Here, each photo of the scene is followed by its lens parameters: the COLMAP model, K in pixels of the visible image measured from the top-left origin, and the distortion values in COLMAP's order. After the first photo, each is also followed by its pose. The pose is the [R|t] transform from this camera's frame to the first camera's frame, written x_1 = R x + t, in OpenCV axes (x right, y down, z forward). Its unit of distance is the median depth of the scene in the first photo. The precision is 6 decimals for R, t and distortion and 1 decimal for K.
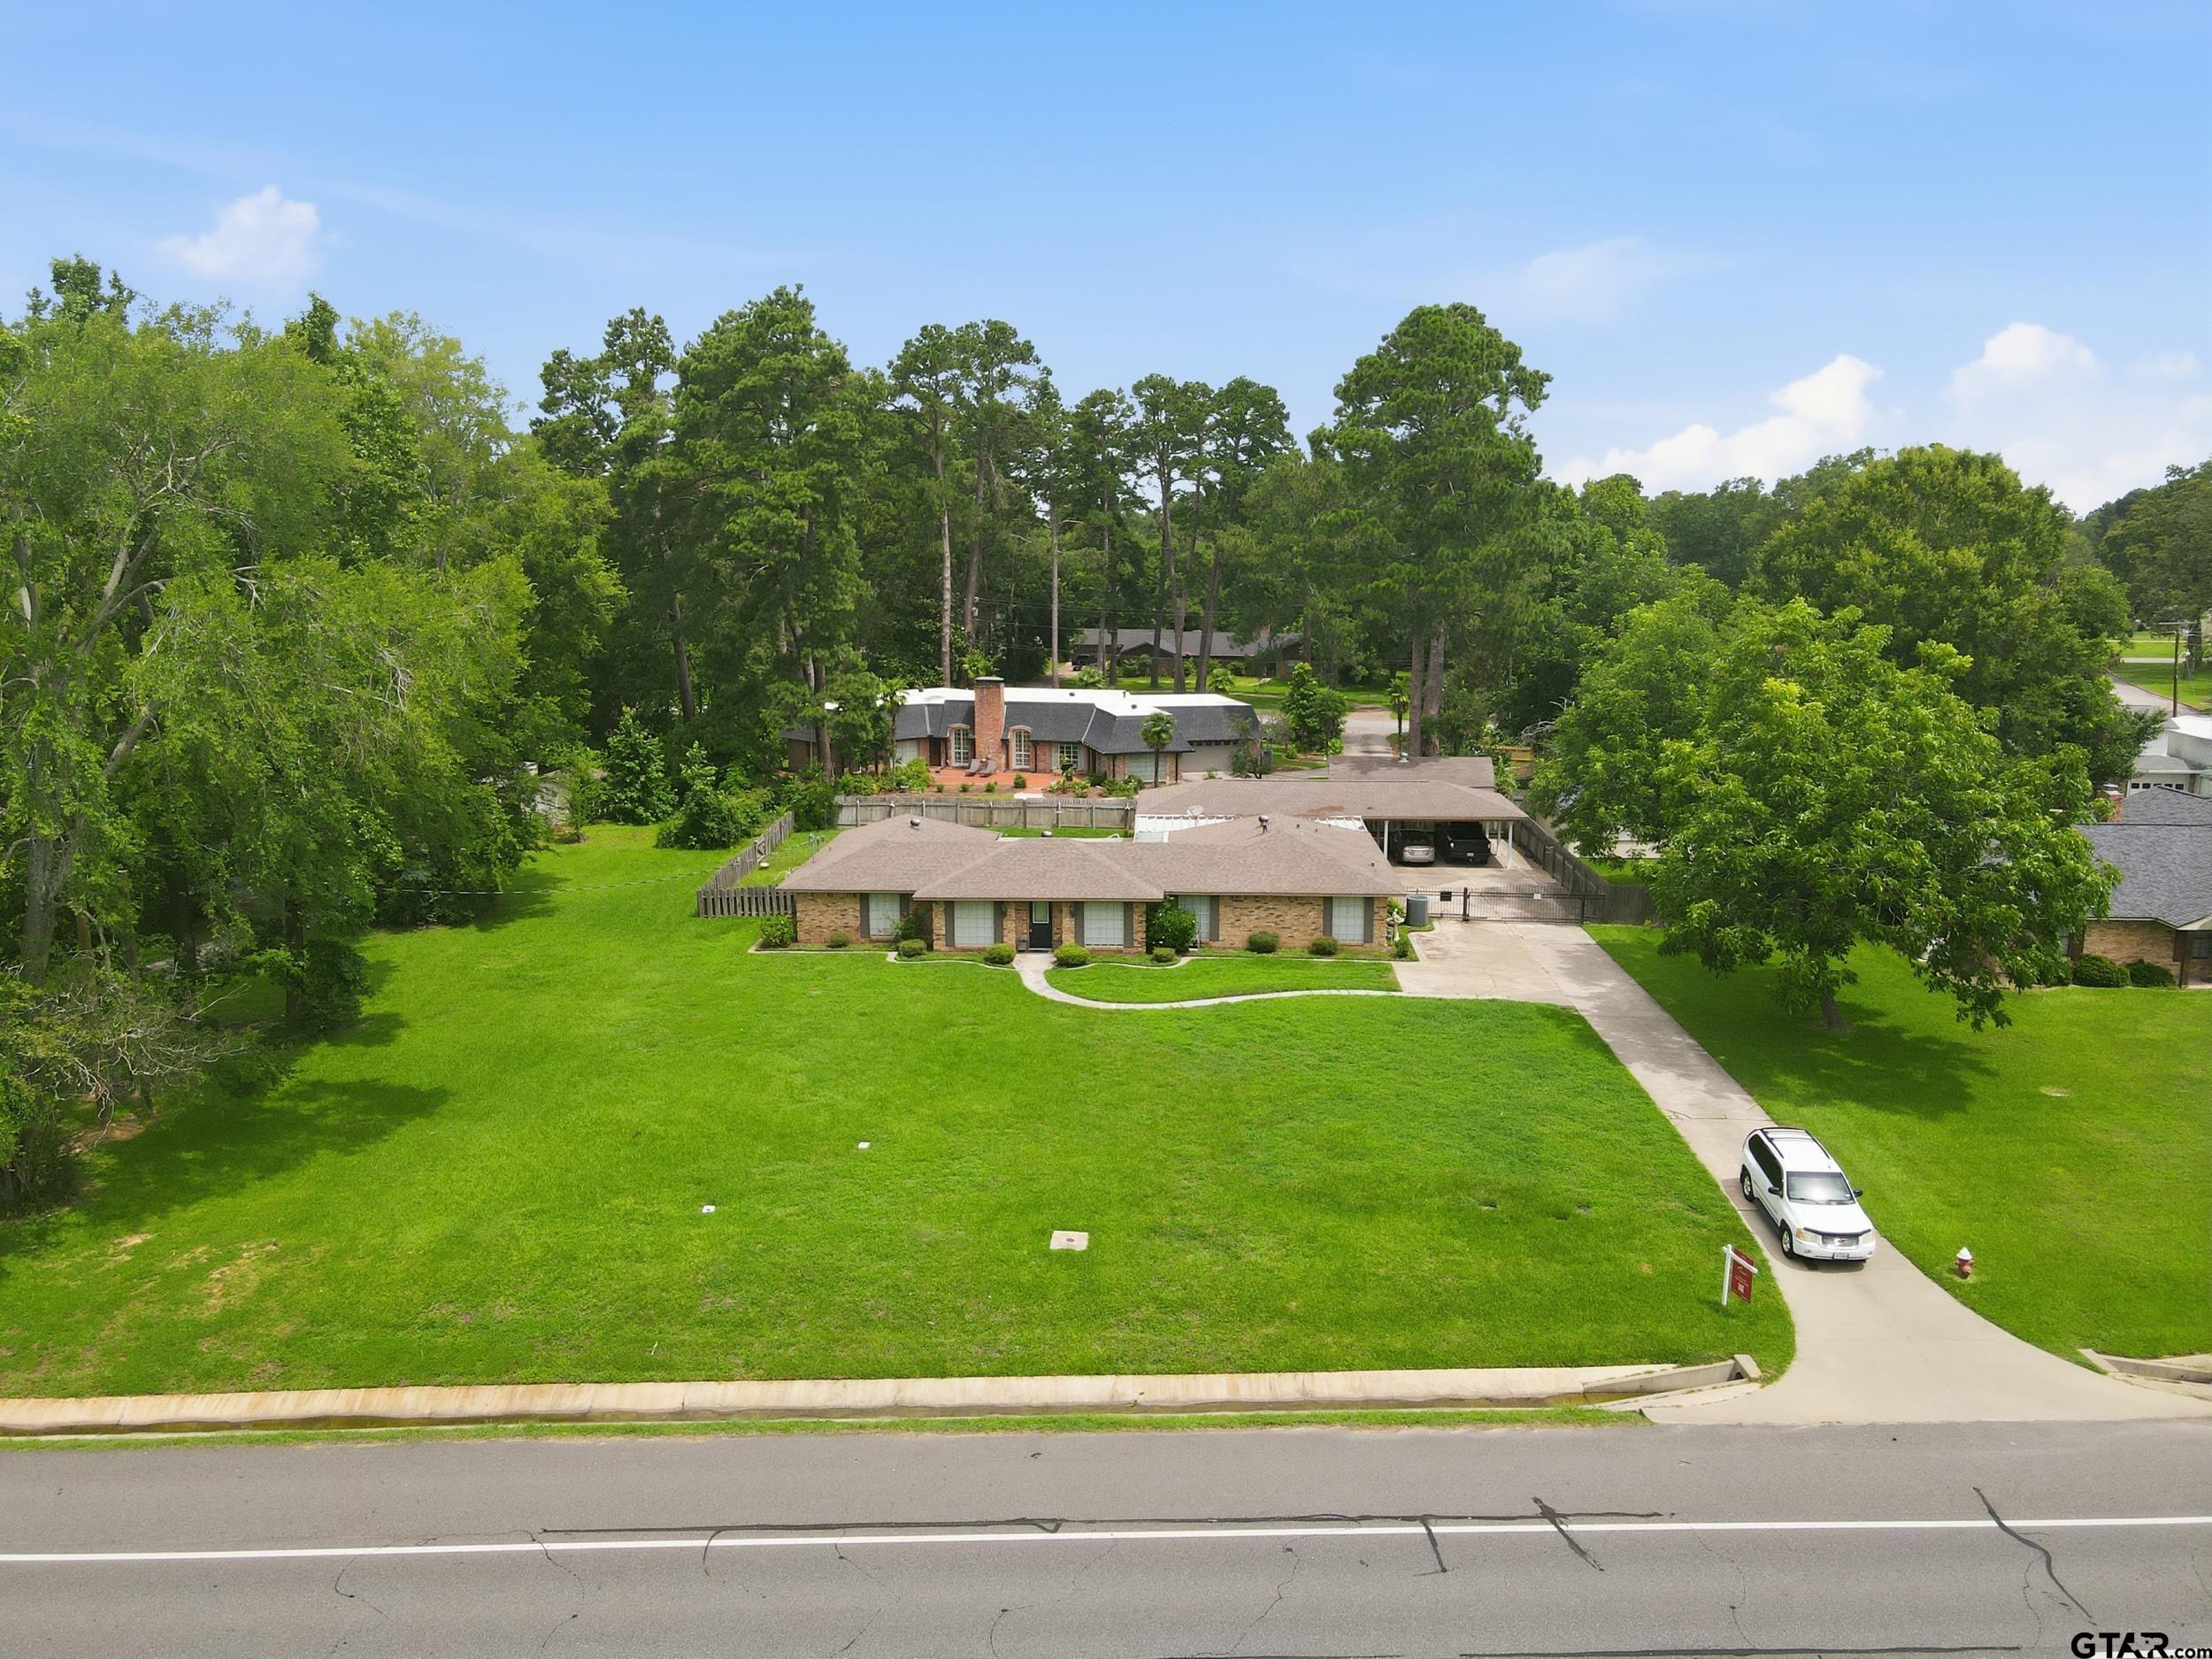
lens RADIAL K [[1800.9, 0, 1119.9], [0, 1800.9, 828.2], [0, 0, 1]] dist [-0.005808, 0.000598]
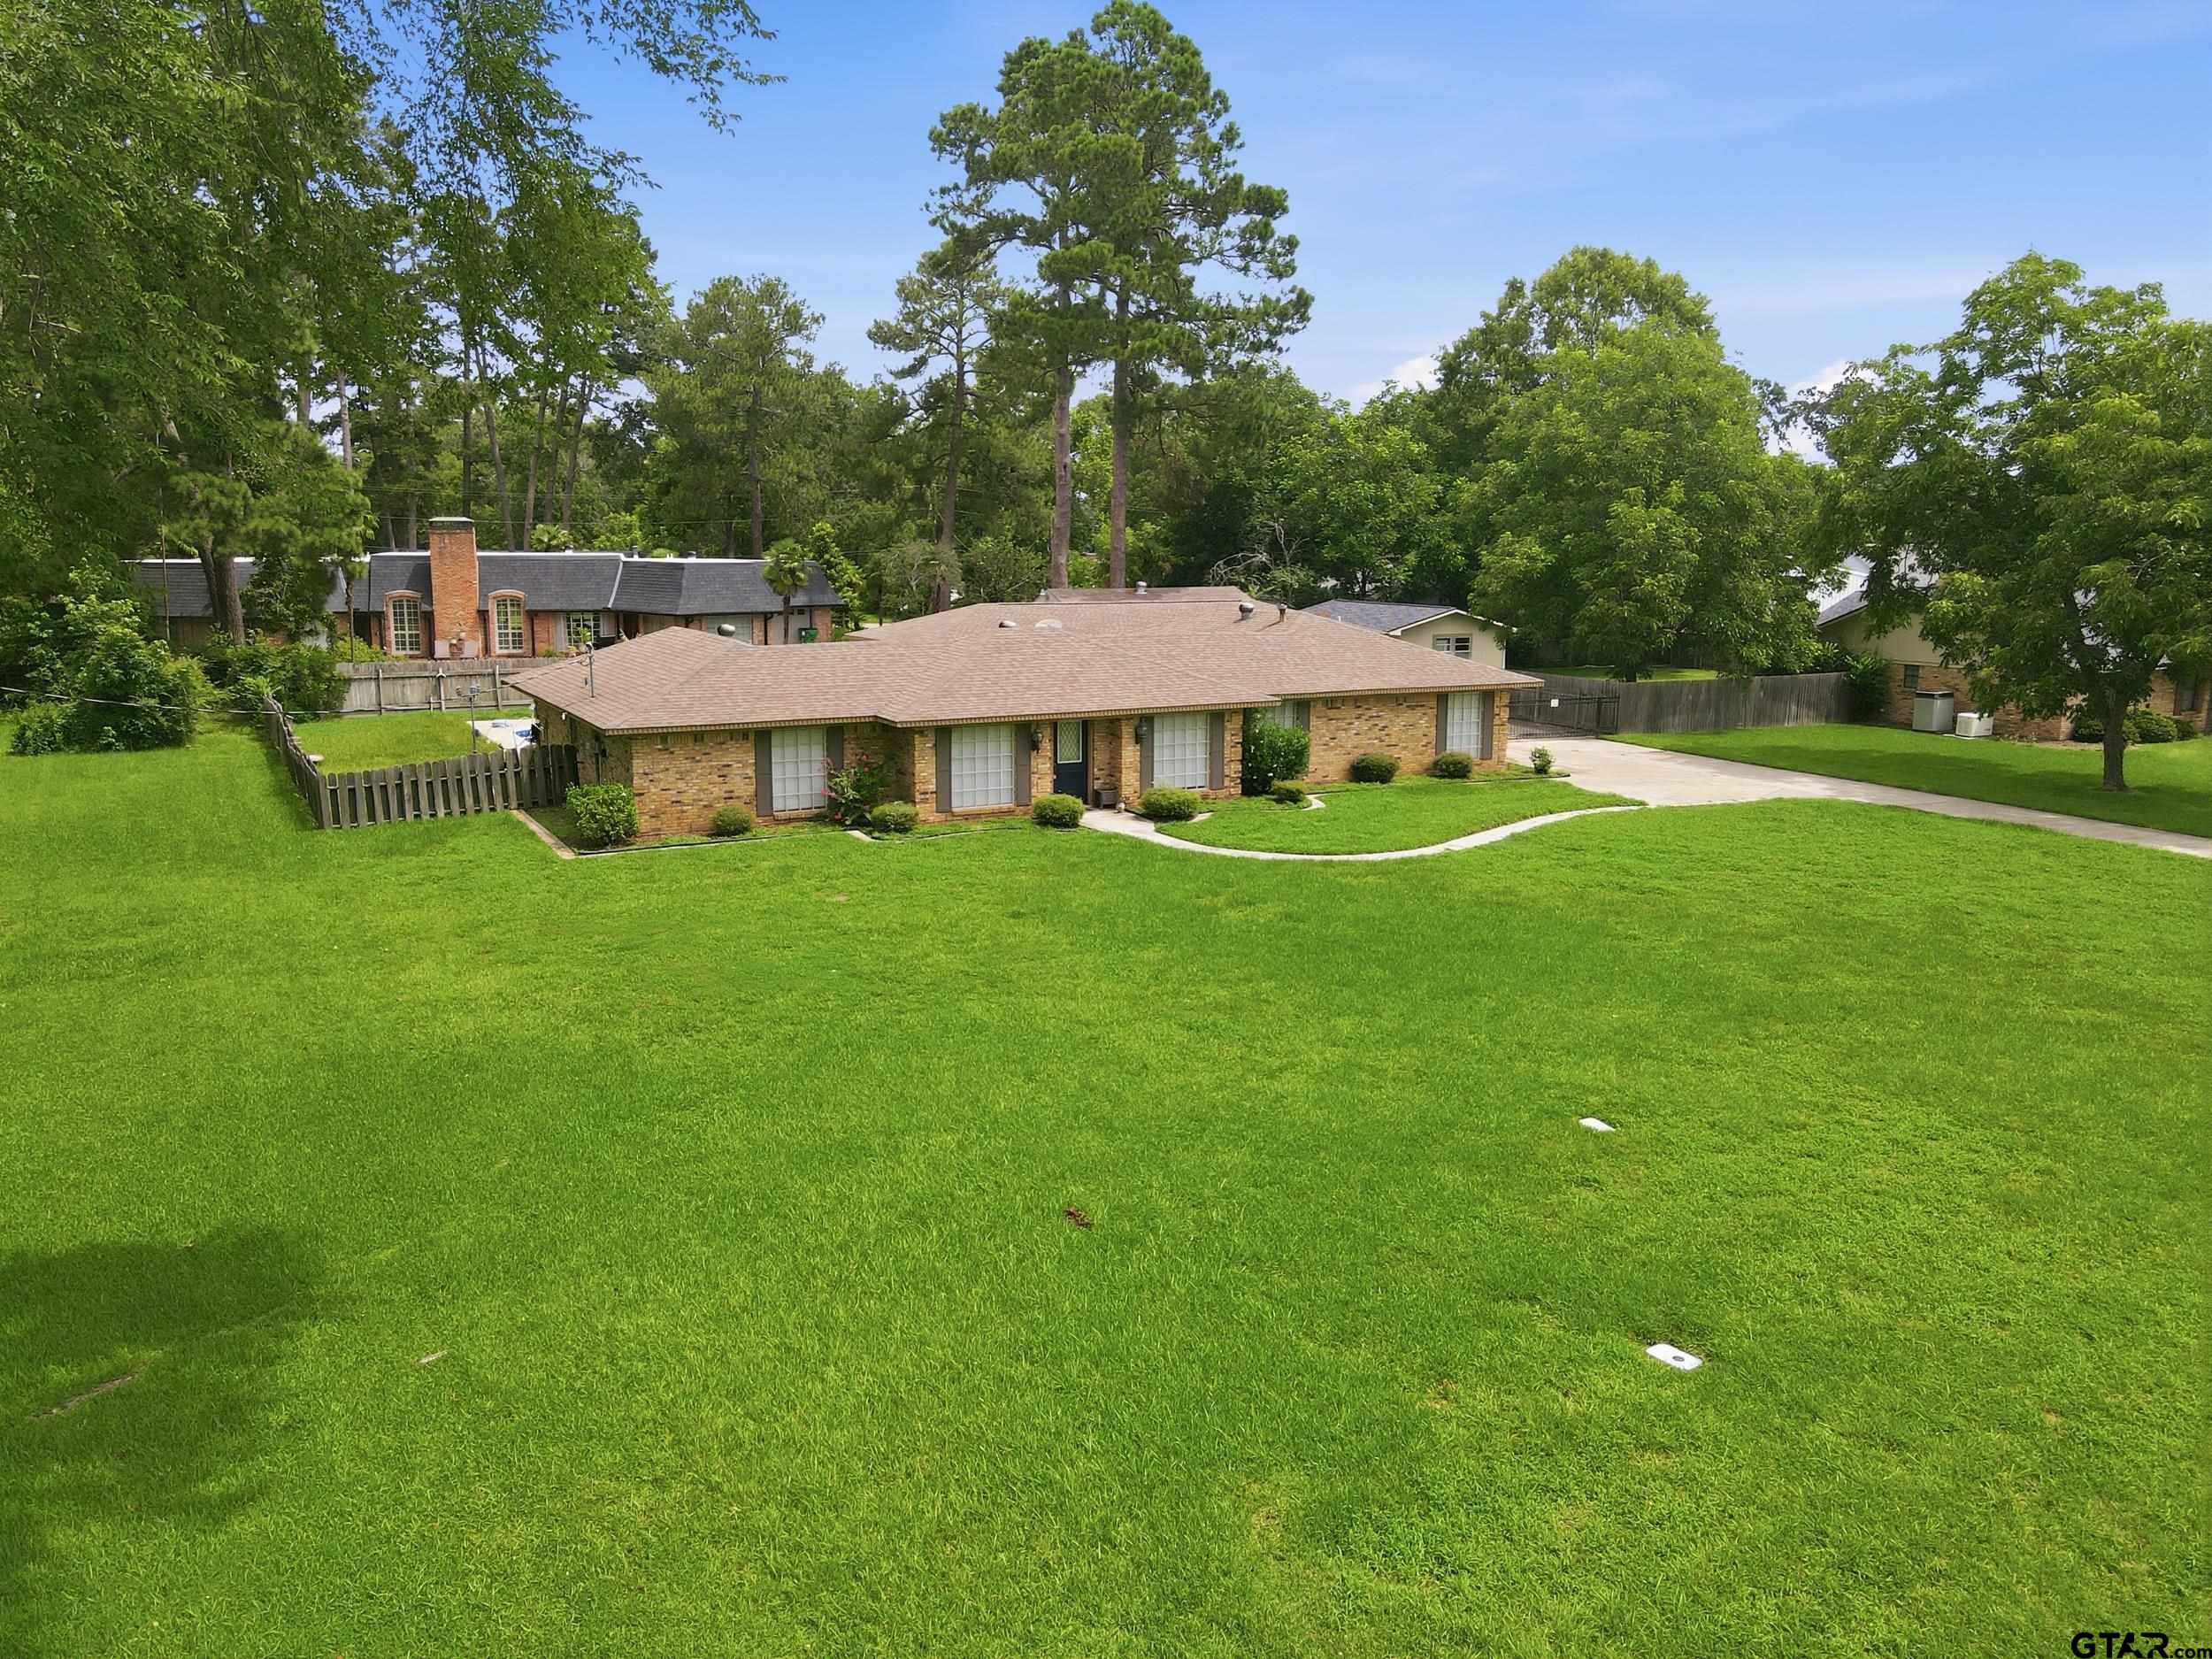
lens RADIAL K [[1682.6, 0, 1106.0], [0, 1682.6, 829.5], [0, 0, 1]] dist [-0.002352, 0.007116]
pose [[0.845982, -0.085762, 0.526269, -0.317615], [0.090482, 0.995756, 0.016820, 0.066088], [-0.525478, 0.033389, 0.850152, 0.538265]]
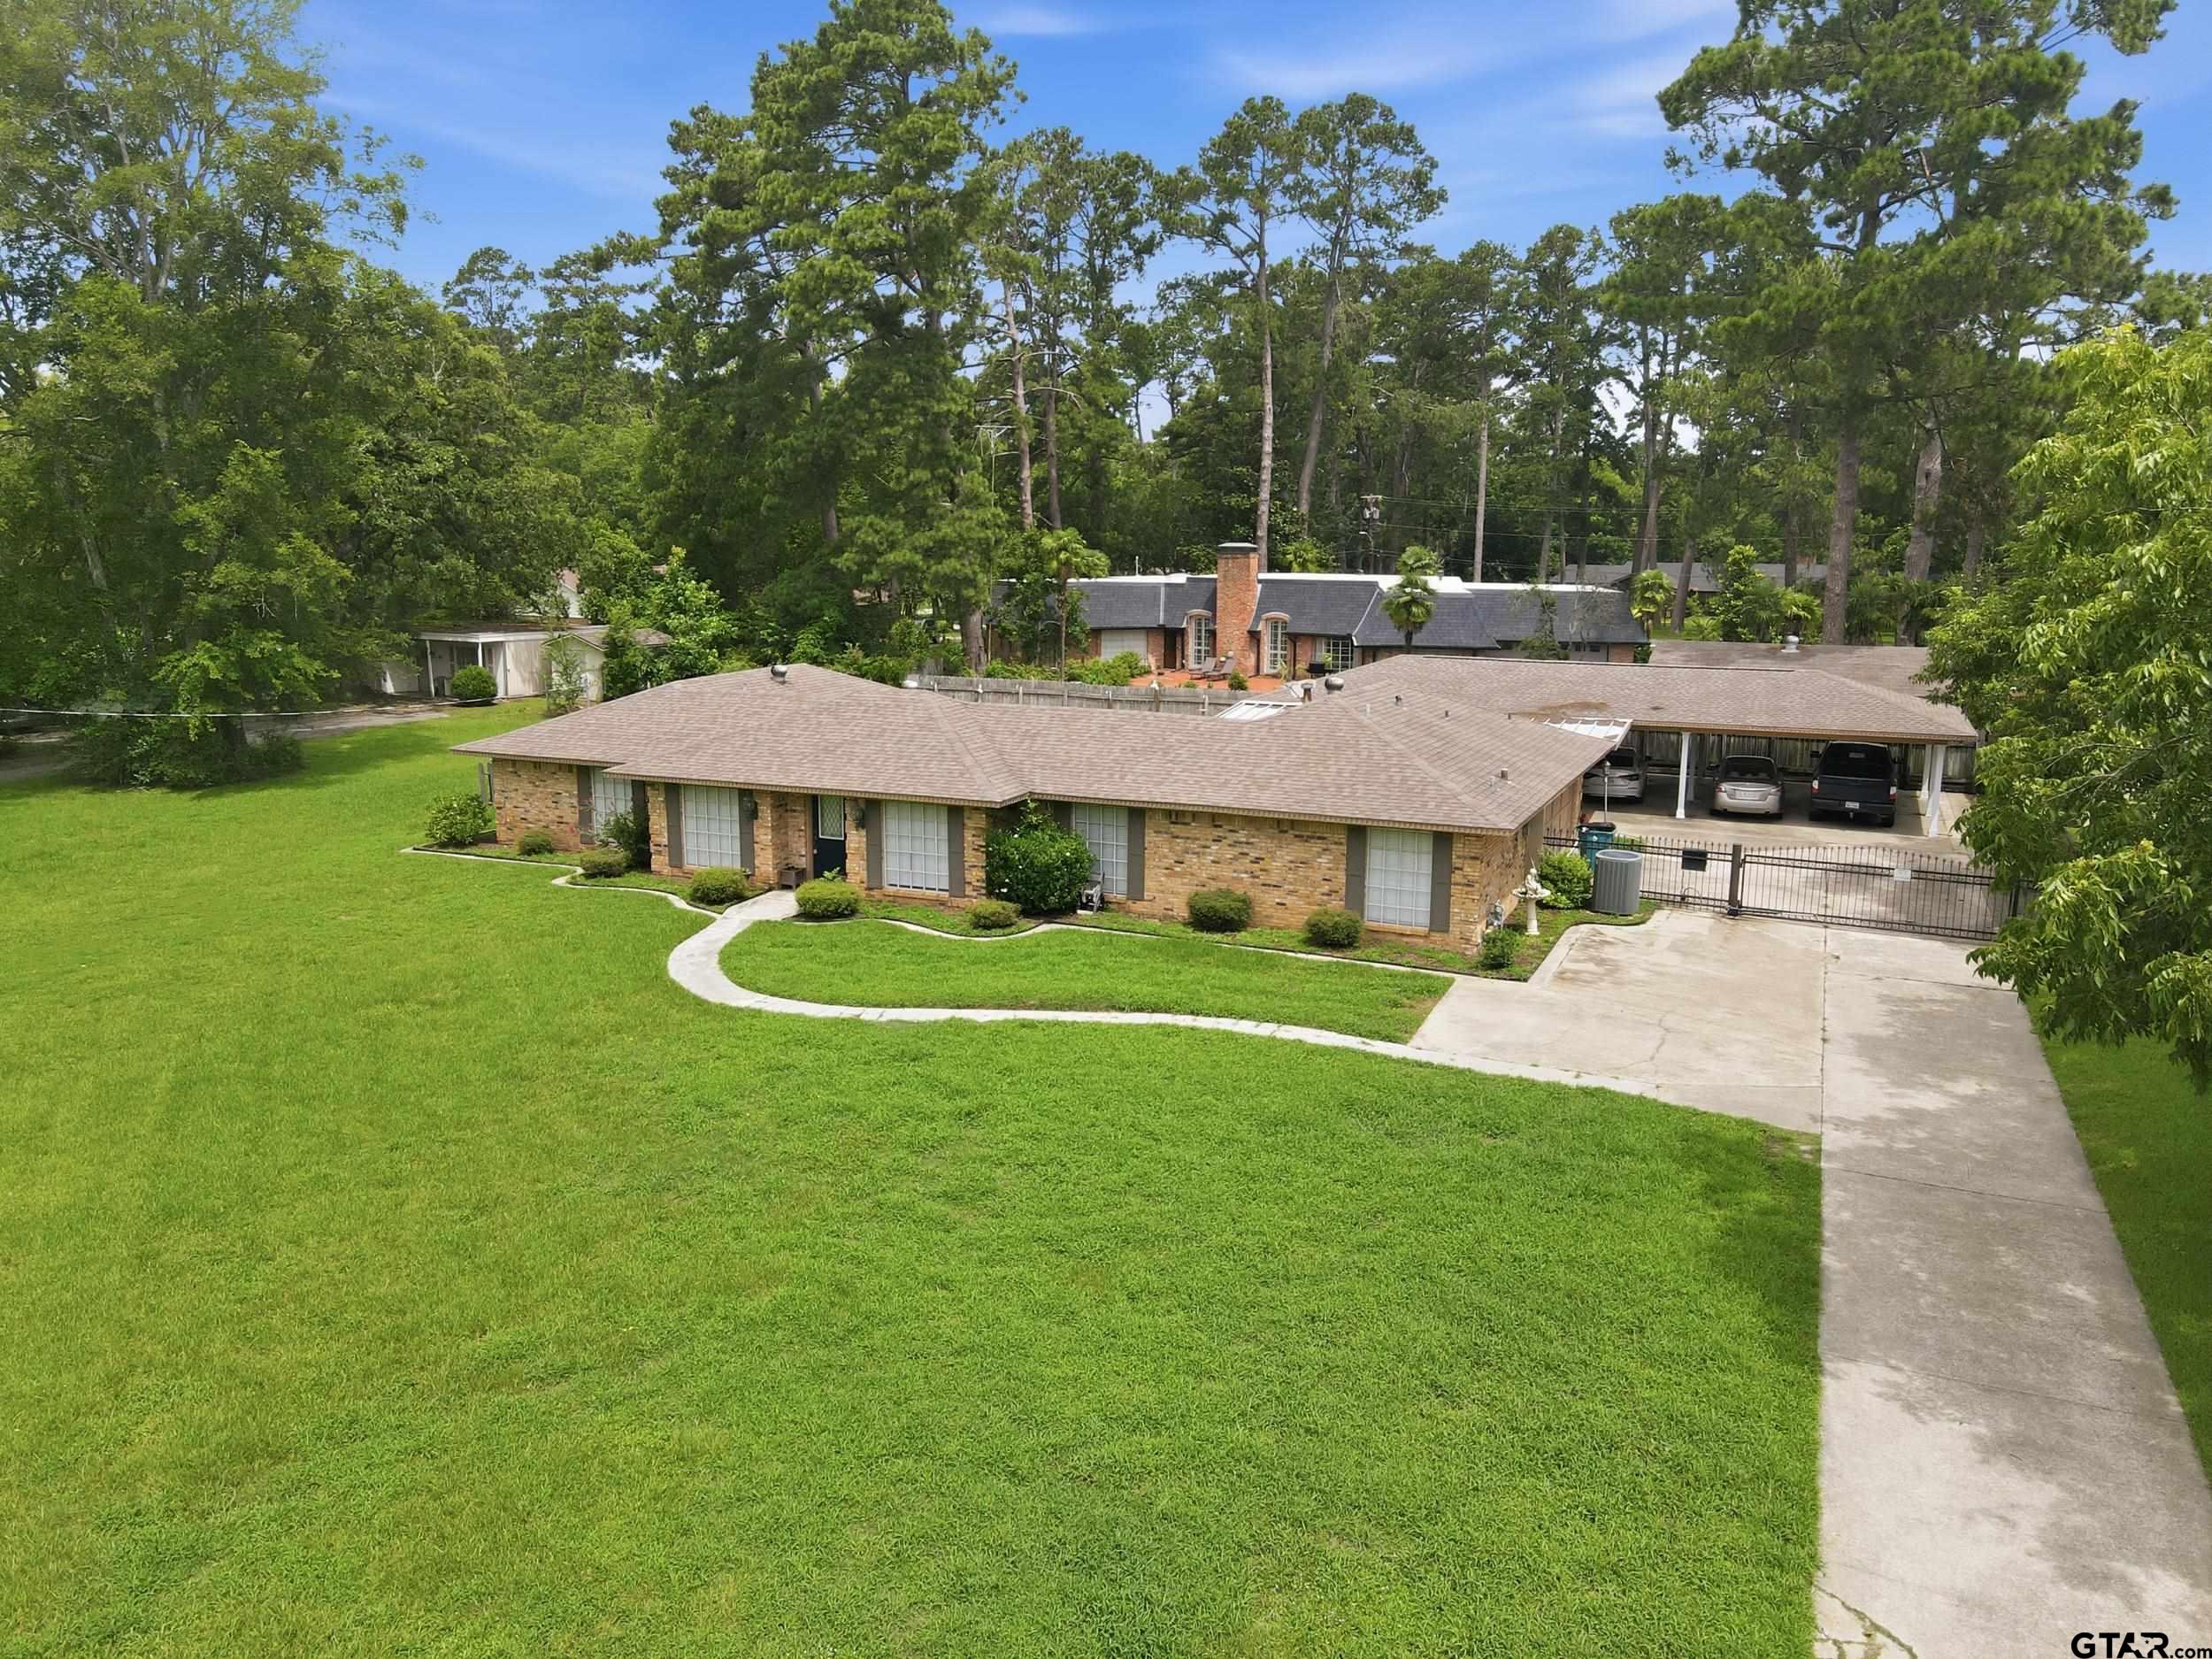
lens RADIAL K [[1682.6, 0, 1106.0], [0, 1682.6, 829.5], [0, 0, 1]] dist [-0.002352, 0.007116]
pose [[0.920168, 0.070016, -0.385212, 0.223252], [-0.070641, 0.997423, 0.012549, 0.038057], [0.385098, 0.015665, 0.922743, 0.568992]]
